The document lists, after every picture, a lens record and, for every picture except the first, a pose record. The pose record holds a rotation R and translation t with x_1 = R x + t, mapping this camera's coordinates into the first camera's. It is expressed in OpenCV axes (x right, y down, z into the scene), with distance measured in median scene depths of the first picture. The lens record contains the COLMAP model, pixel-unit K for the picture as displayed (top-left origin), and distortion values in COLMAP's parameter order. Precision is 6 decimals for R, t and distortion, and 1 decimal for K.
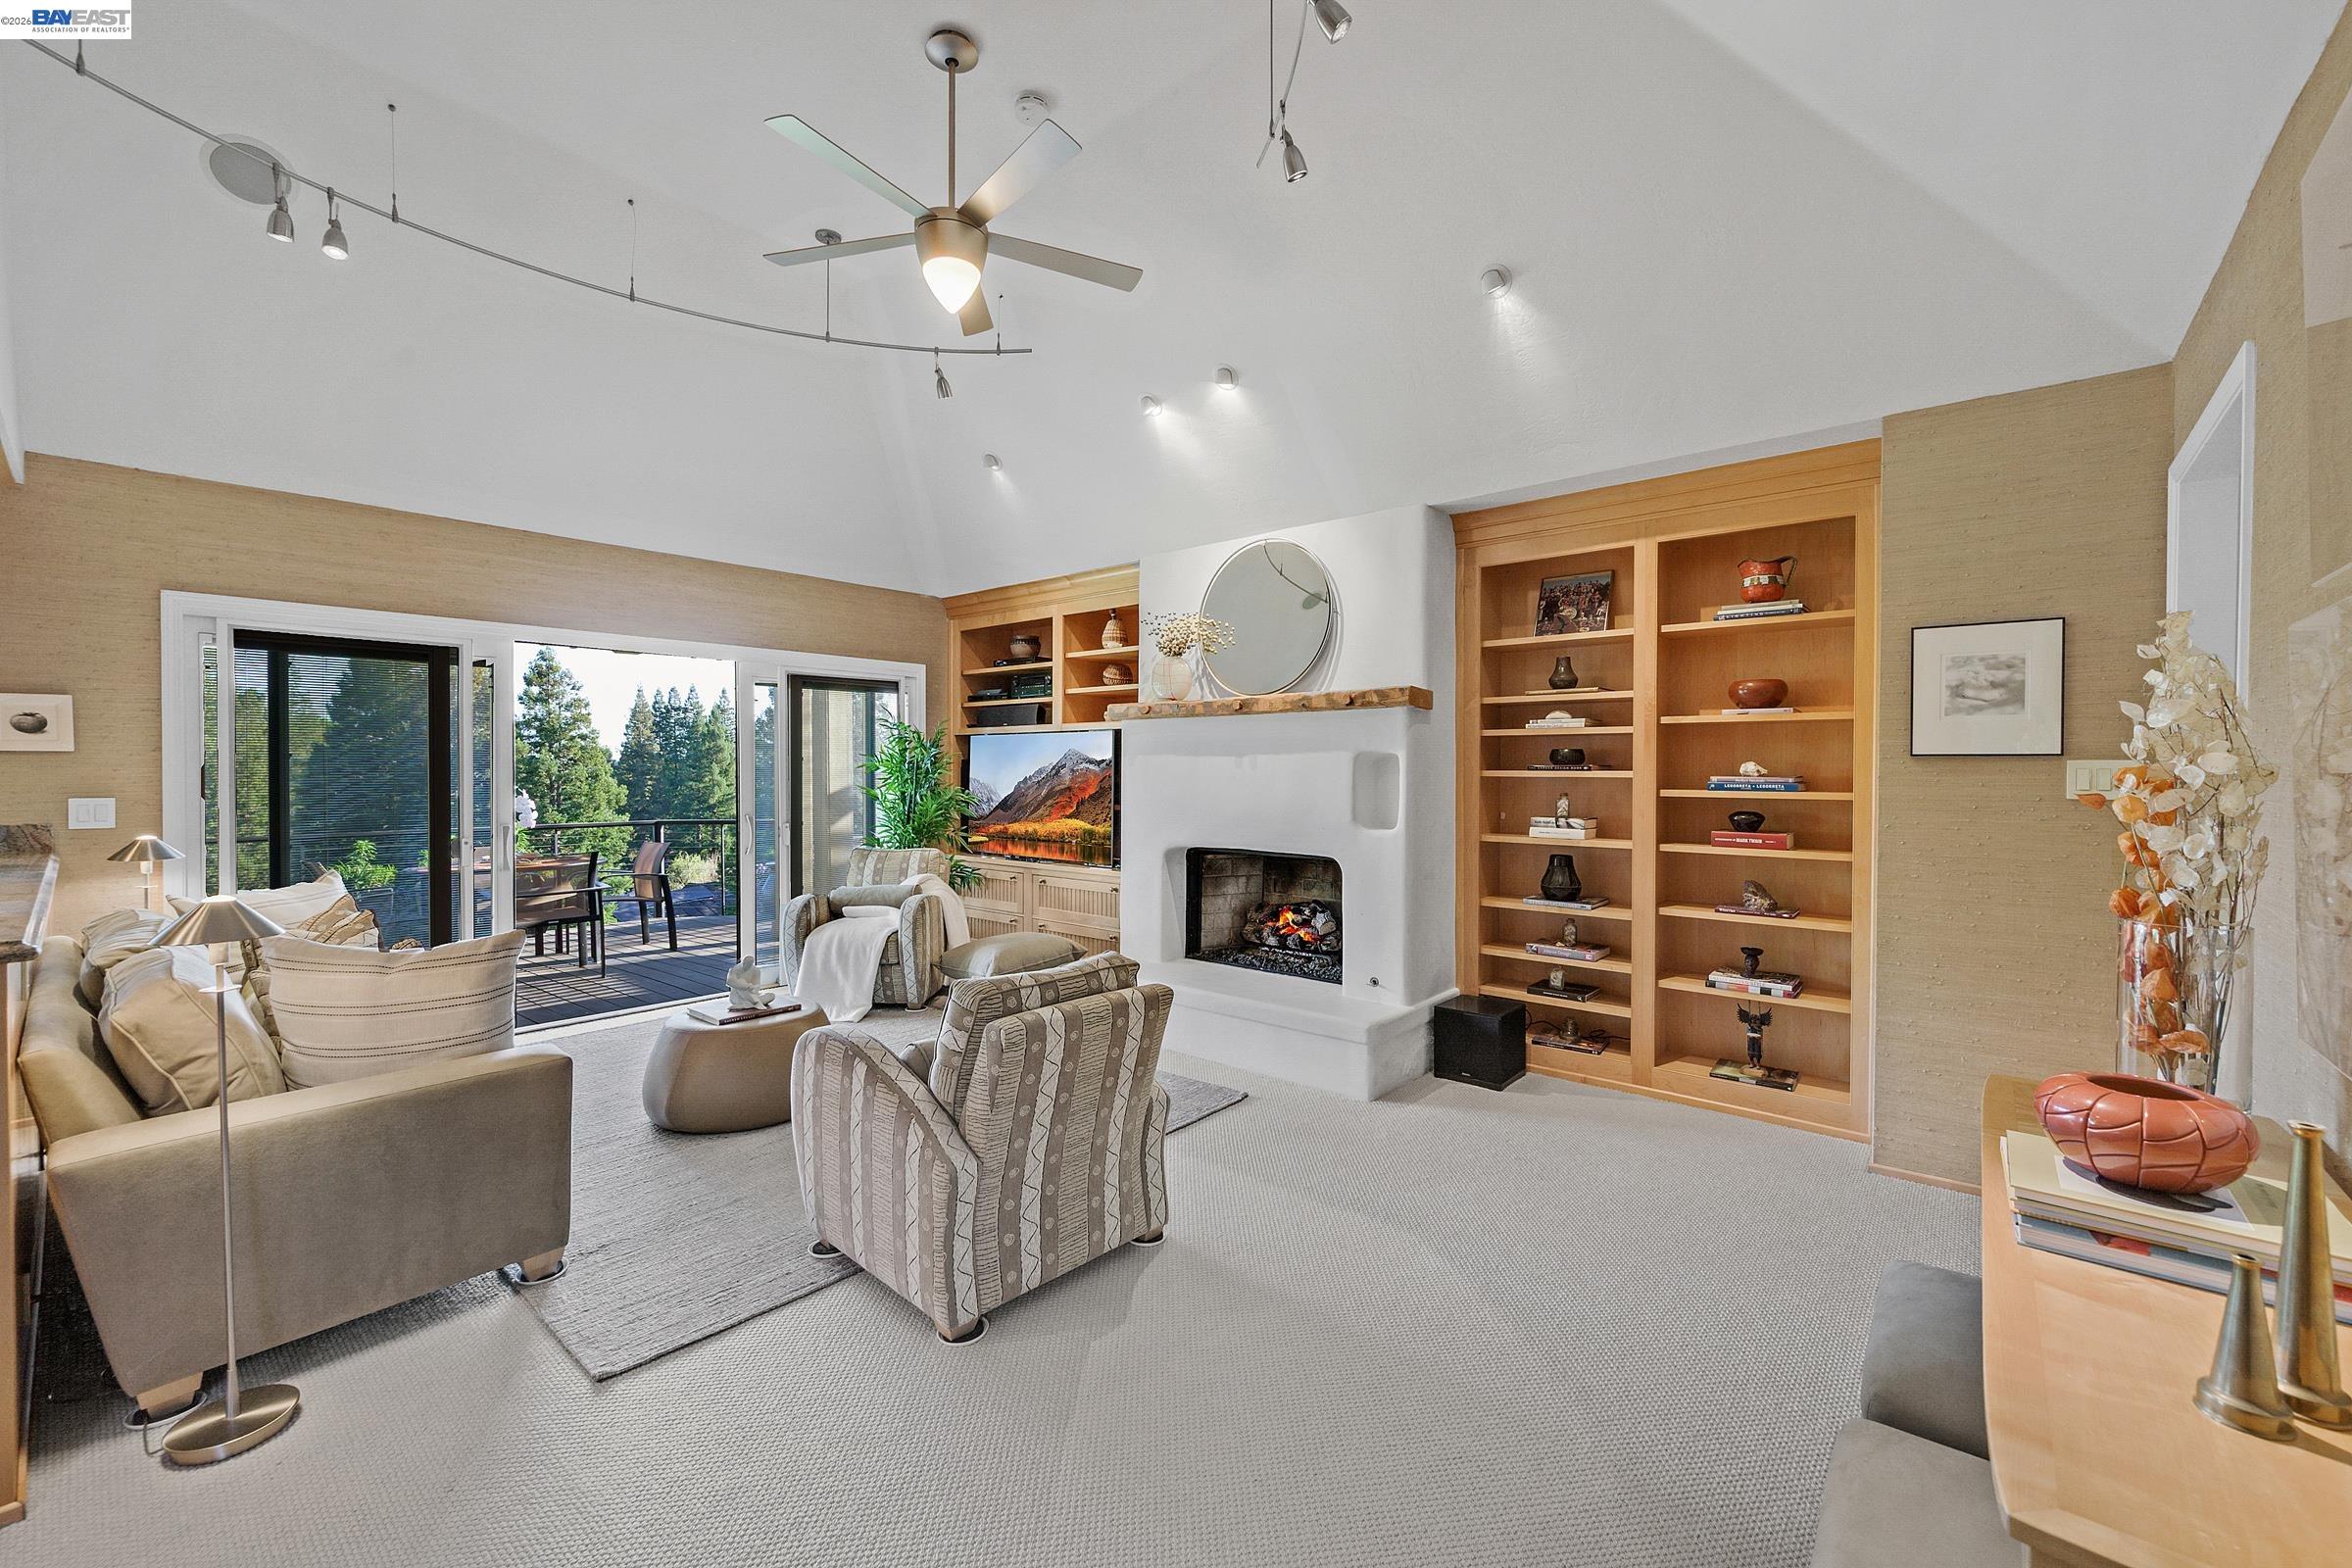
lens RADIAL K [[936.3, 0, 1183.7], [0, 936.3, 778.2], [0, 0, 1]] dist [-0.007125, 0.001120]
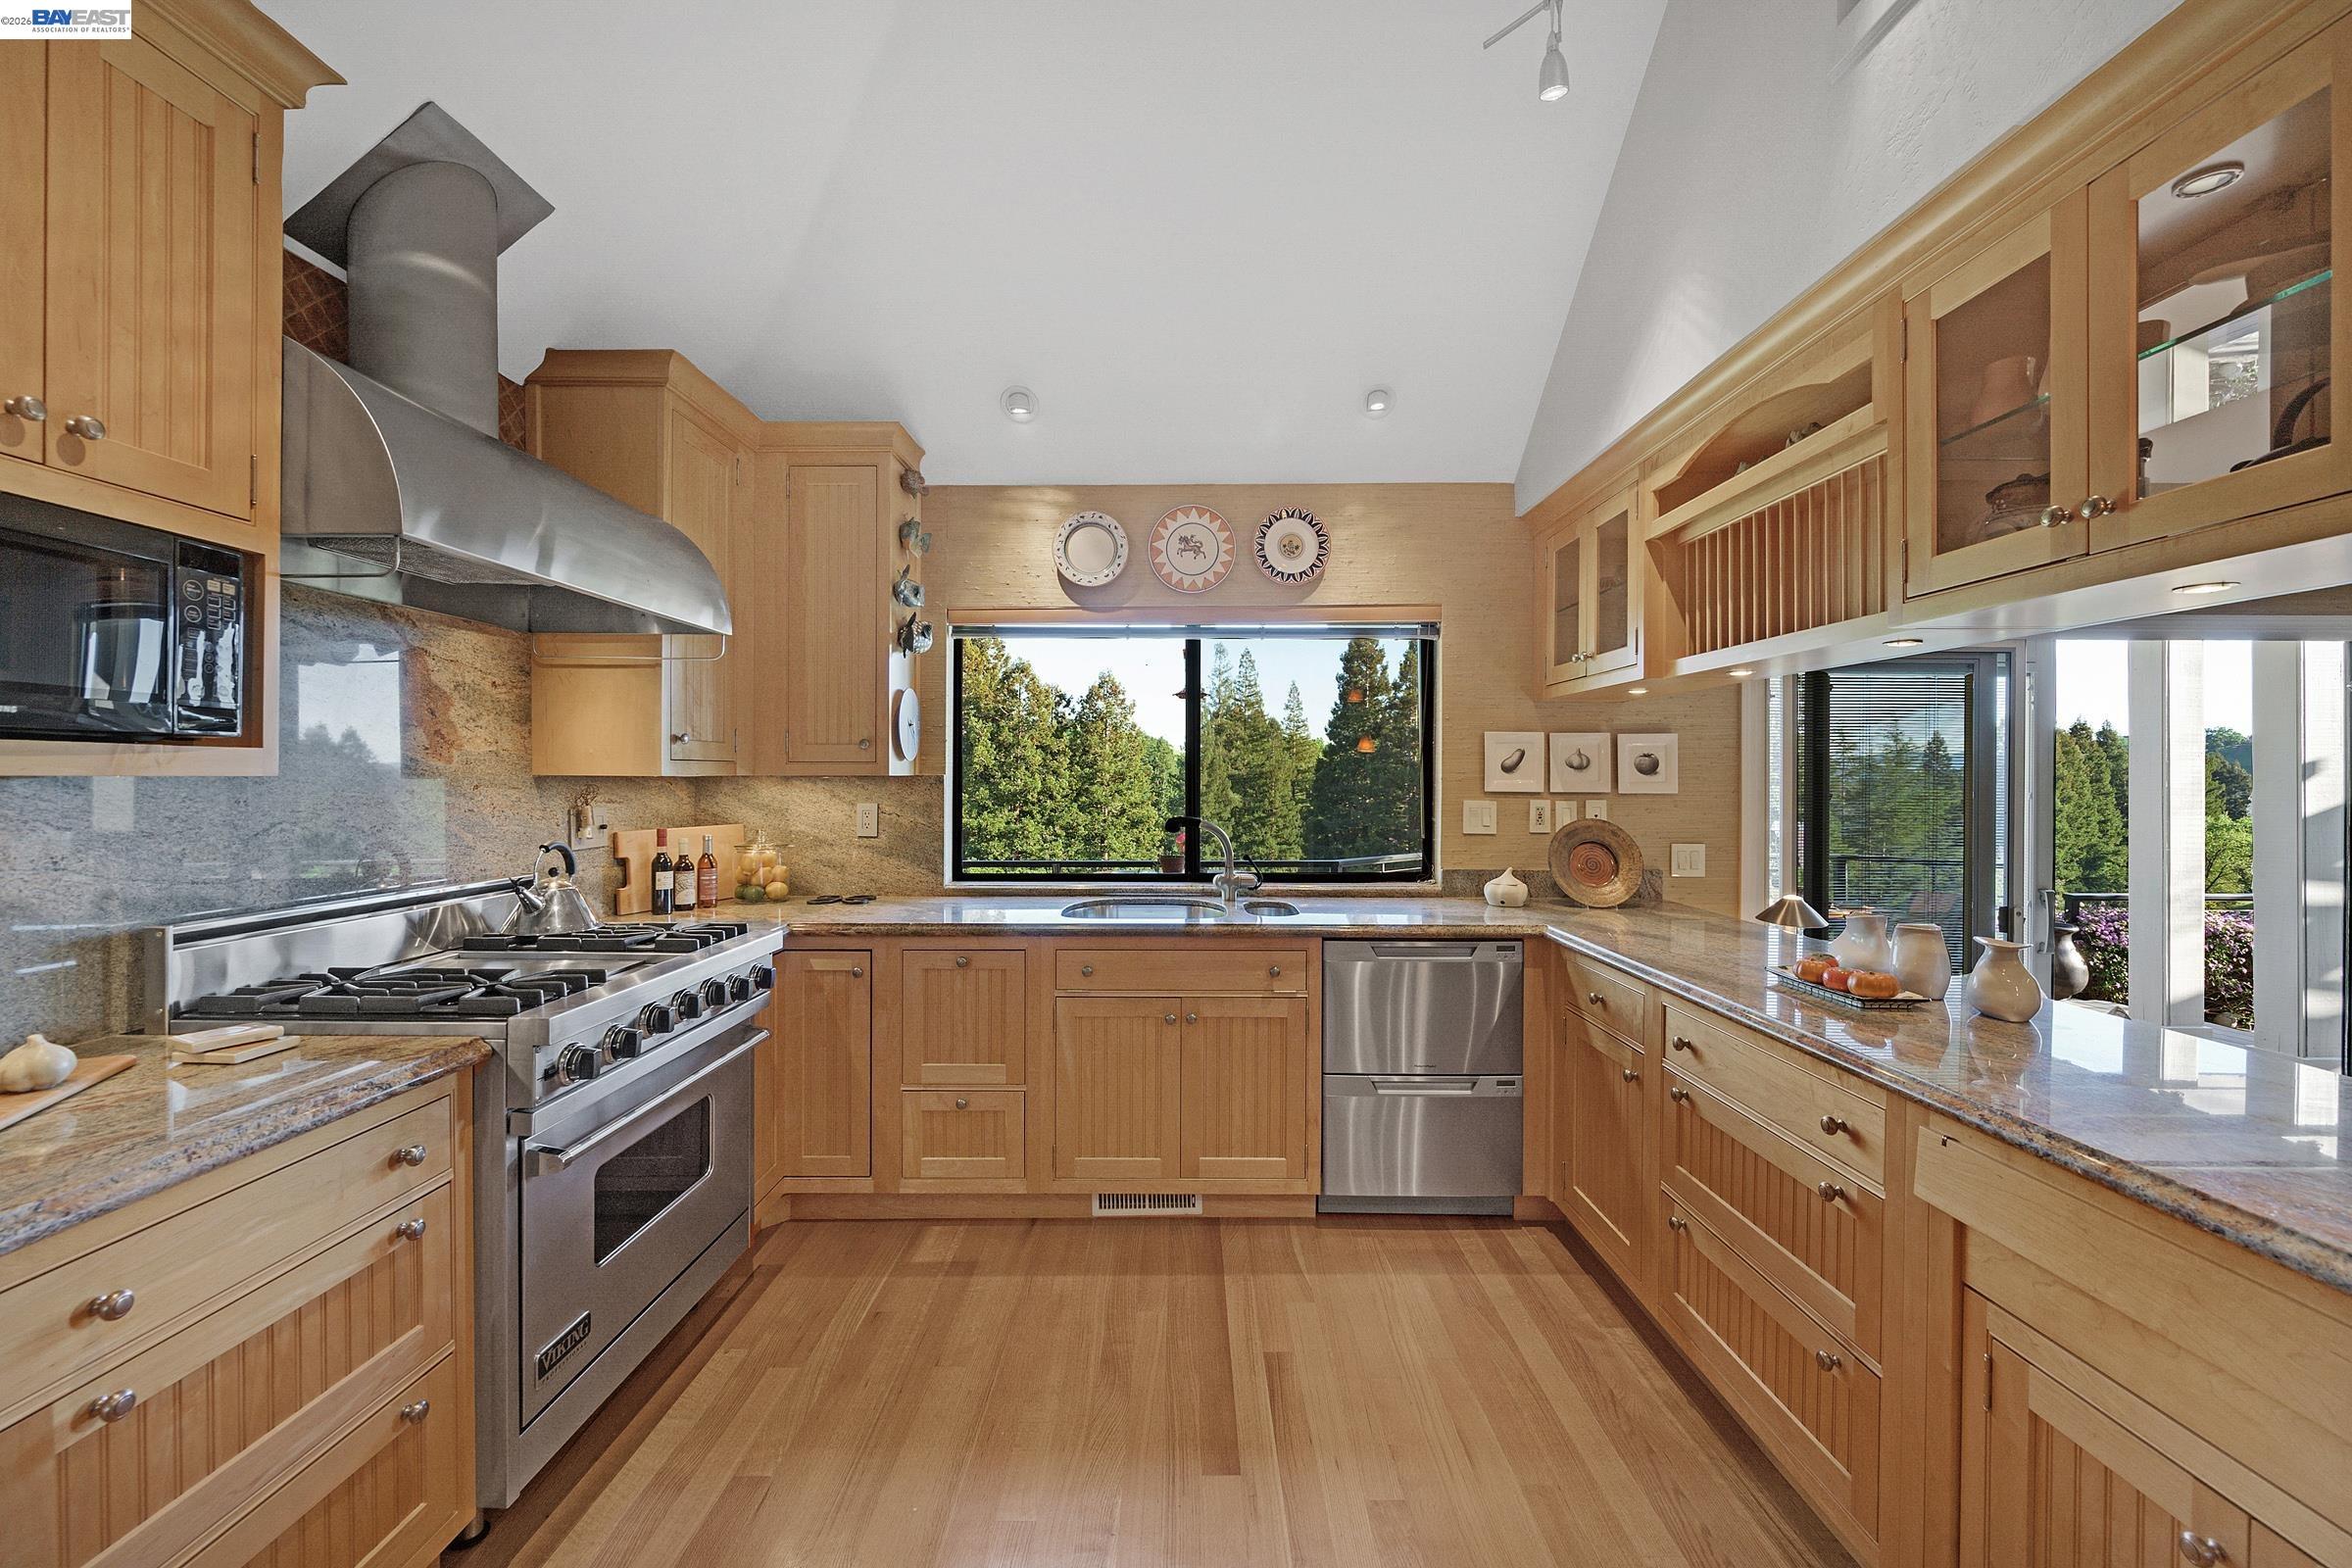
lens RADIAL K [[936.3, 0, 1182.7], [0, 936.3, 781.6], [0, 0, 1]] dist [-0.007125, 0.001120]
pose [[0.645257, 0.009279, -0.763909, -0.681711], [-0.012917, 0.999916, 0.001235, -0.030656], [0.763856, 0.009070, 0.645323, 0.011363]]
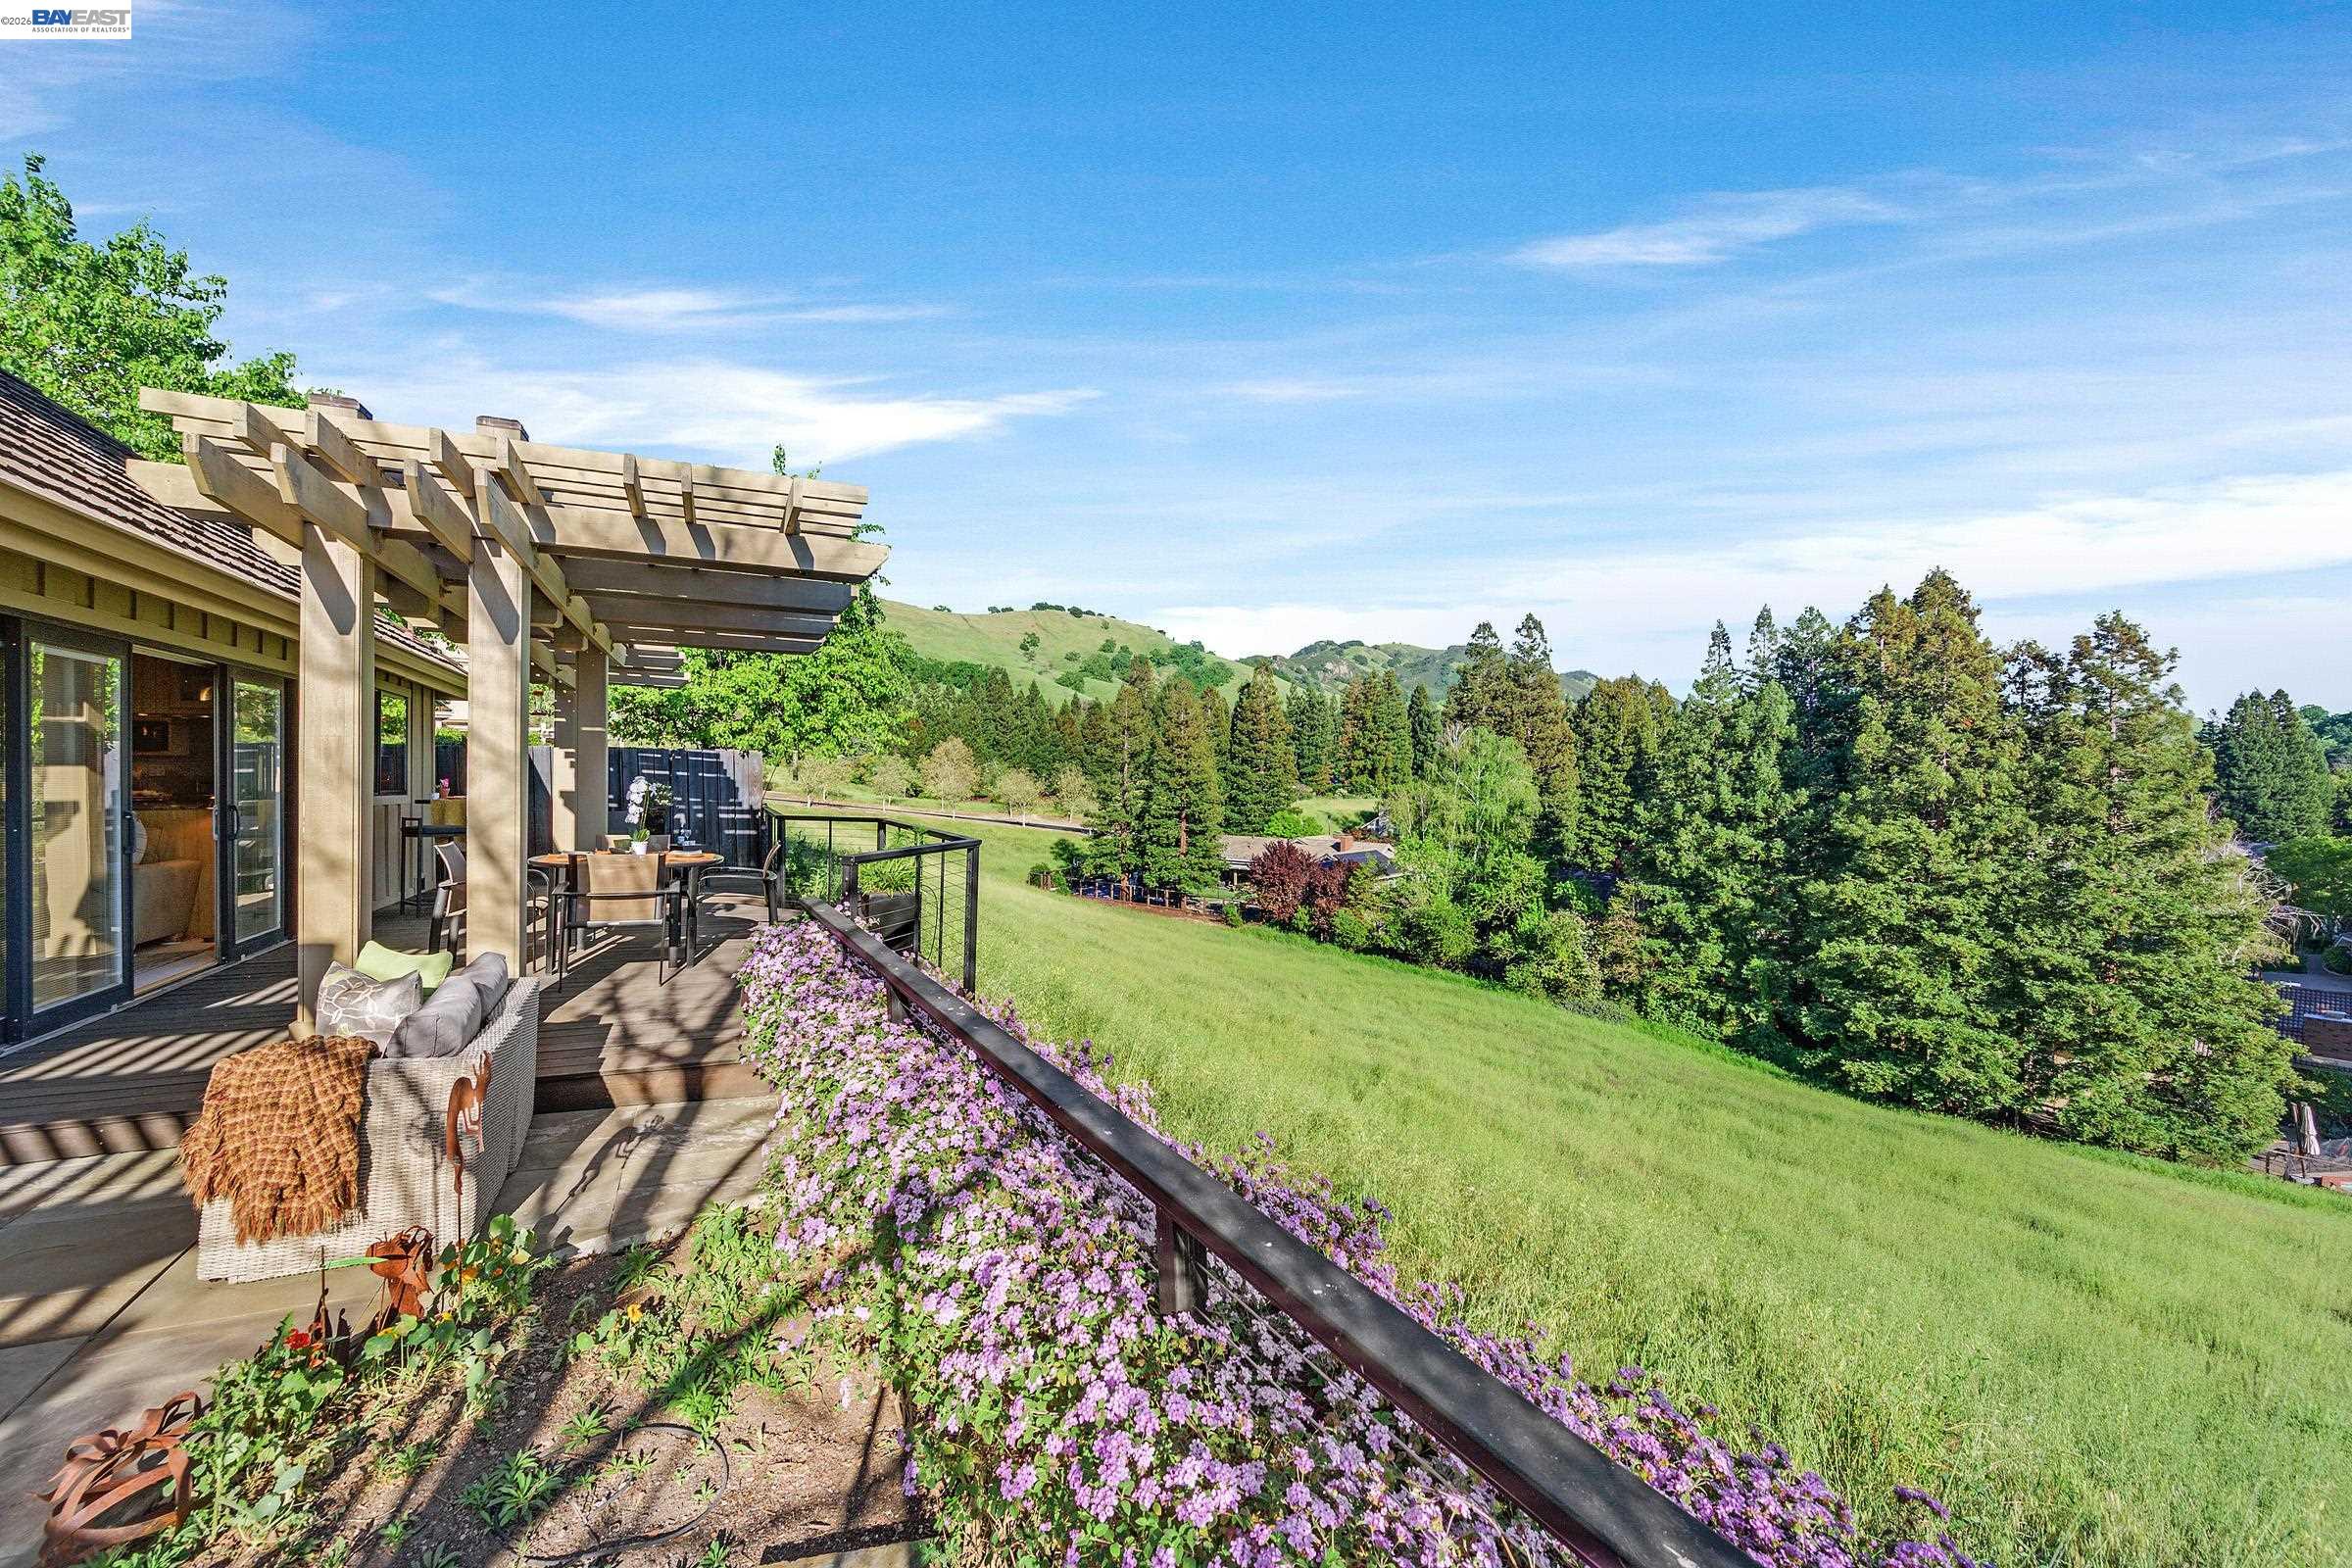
lens RADIAL K [[936.3, 0, 1185.4], [0, 936.3, 778.7], [0, 0, 1]] dist [-0.007125, 0.001120]
pose [[-0.390959, 0.006562, -0.920385, -0.056039], [-0.007896, 0.999914, 0.010483, -0.019196], [0.920374, 0.011365, -0.390874, 3.150328]]
